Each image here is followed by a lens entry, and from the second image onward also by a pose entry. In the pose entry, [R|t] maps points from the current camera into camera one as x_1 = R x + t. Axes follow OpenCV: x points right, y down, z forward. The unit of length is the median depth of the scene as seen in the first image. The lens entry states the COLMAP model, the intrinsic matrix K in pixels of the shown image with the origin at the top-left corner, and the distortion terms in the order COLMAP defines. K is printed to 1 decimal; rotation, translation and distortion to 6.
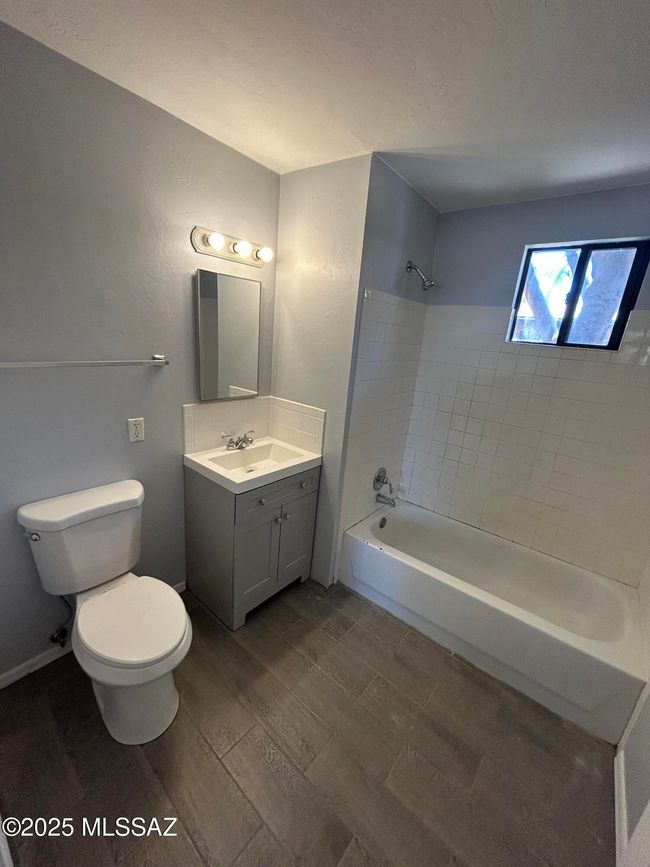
lens RADIAL K [[349.9, 0, 329.1], [0, 349.9, 431.3], [0, 0, 1]] dist [-0.000748, 0.002689]
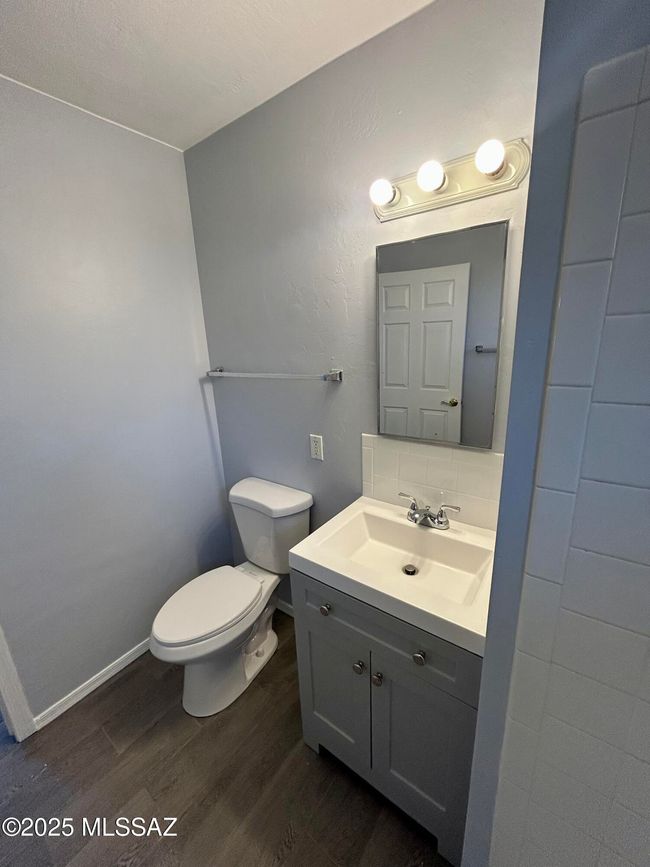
lens RADIAL K [[349.9, 0, 331.5], [0, 349.9, 433.4], [0, 0, 1]] dist [-0.000748, 0.002689]
pose [[0.058354, 0.178965, -0.982123, 0.344114], [-0.235695, 0.958457, 0.160648, -0.184811], [0.970074, 0.222107, 0.098111, 0.859136]]
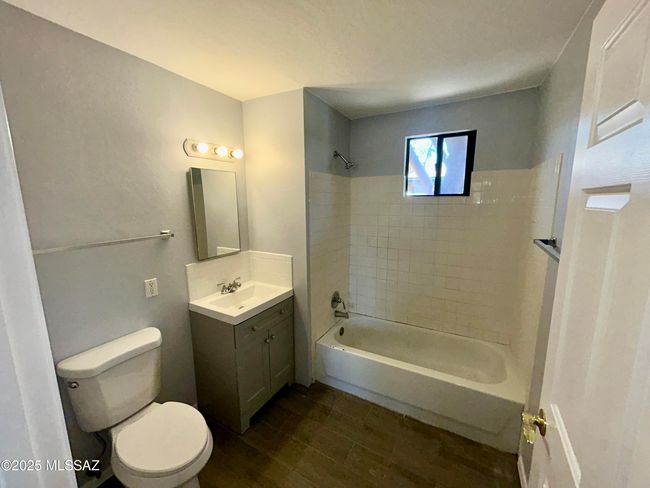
lens RADIAL K [[262.2, 0, 326.0], [0, 262.2, 243.4], [0, 0, 1]] dist [0.000635, 0.001956]
pose [[0.981262, -0.118568, 0.151874, -0.033044], [0.134083, 0.986278, -0.096324, 0.012608], [-0.138369, 0.114883, 0.983695, -0.072992]]
